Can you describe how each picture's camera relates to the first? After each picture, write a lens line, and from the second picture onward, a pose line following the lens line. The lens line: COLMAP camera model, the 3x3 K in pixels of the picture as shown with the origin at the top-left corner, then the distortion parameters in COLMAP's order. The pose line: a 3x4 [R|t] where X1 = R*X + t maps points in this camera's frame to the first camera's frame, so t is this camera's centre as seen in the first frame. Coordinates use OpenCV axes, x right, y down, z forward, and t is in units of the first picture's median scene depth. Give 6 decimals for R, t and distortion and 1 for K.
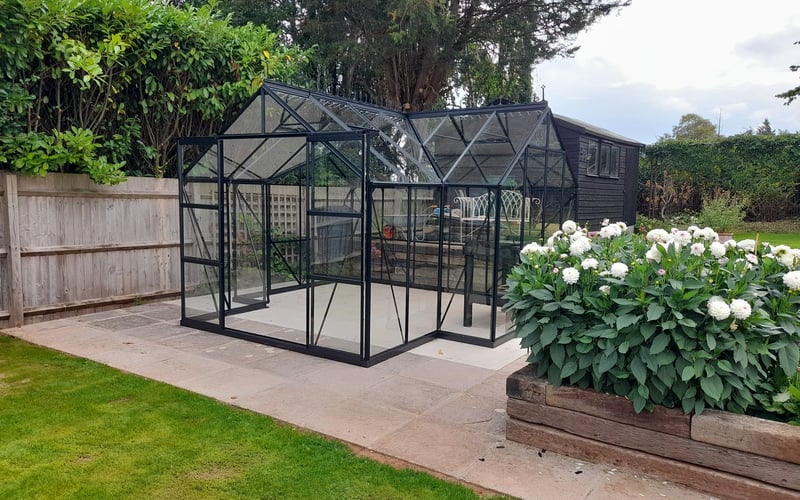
lens RADIAL K [[588.3, 0, 393.8], [0, 588.3, 253.7], [0, 0, 1]] dist [0.036556, -0.018878]
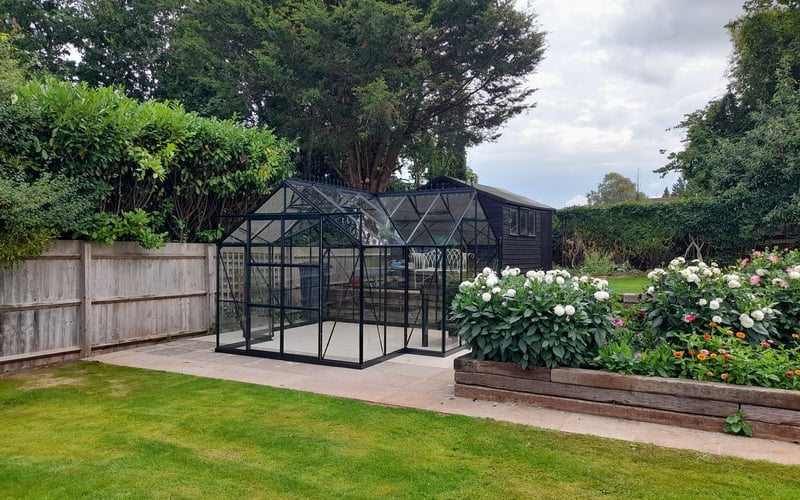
lens RADIAL K [[588.3, 0, 401.4], [0, 588.3, 247.9], [0, 0, 1]] dist [0.036556, -0.018878]
pose [[0.994001, -0.015466, 0.108272, -0.080799], [0.026621, 0.994392, -0.102350, 0.034251], [-0.106082, 0.104619, 0.988838, -0.408674]]
